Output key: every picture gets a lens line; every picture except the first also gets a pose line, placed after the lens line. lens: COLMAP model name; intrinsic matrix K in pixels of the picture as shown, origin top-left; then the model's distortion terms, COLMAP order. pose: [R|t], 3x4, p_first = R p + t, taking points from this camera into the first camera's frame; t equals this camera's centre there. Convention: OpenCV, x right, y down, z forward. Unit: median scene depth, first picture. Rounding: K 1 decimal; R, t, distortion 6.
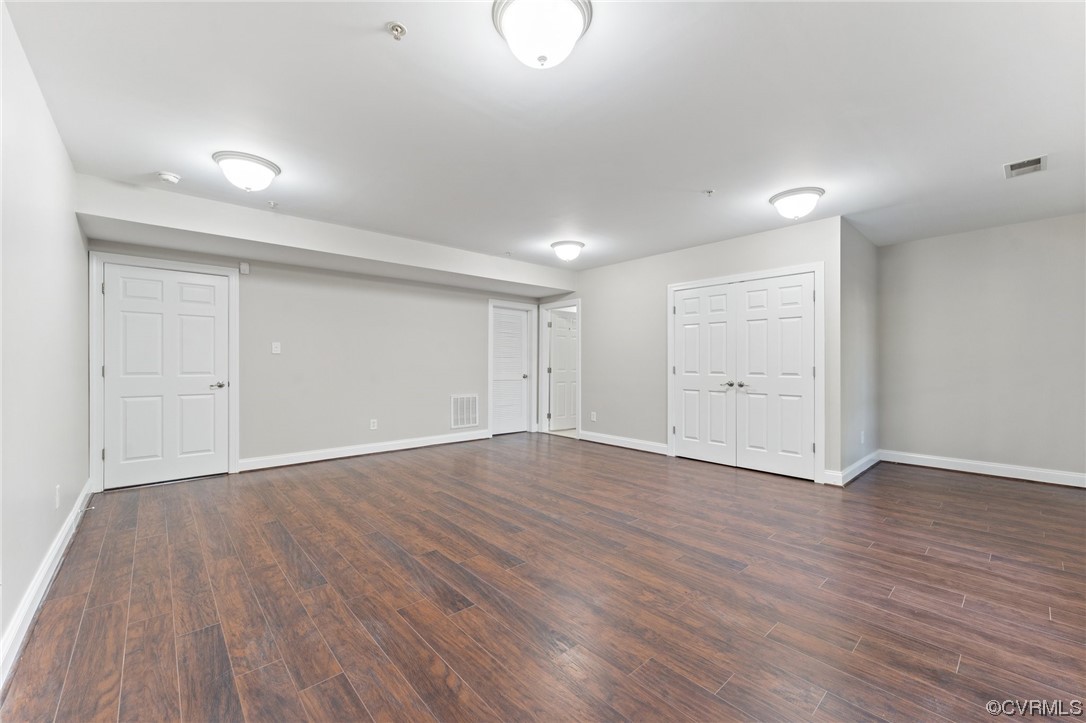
lens RADIAL K [[437.2, 0, 541.0], [0, 437.2, 364.1], [0, 0, 1]] dist [0.000286, -0.000190]
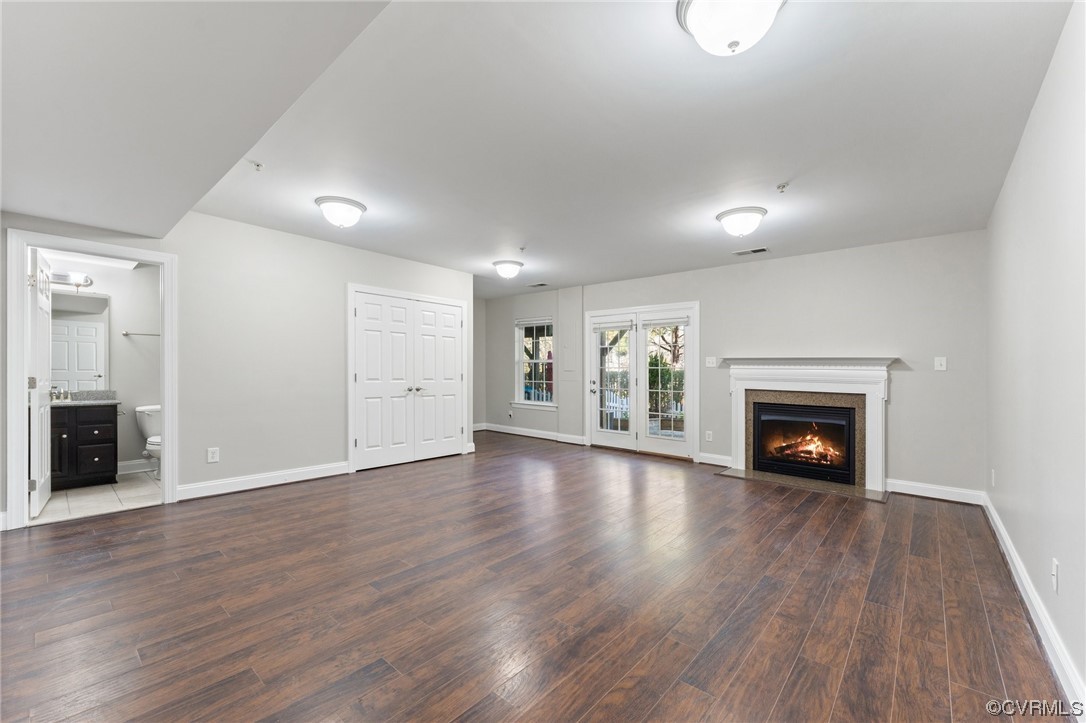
lens RADIAL K [[437.2, 0, 541.0], [0, 437.2, 364.1], [0, 0, 1]] dist [0.000286, -0.000190]
pose [[-0.121879, 0.013356, 0.992455, -1.492484], [-0.011532, 0.999823, -0.014872, -0.011504], [-0.992478, -0.013258, -0.121703, 1.667933]]
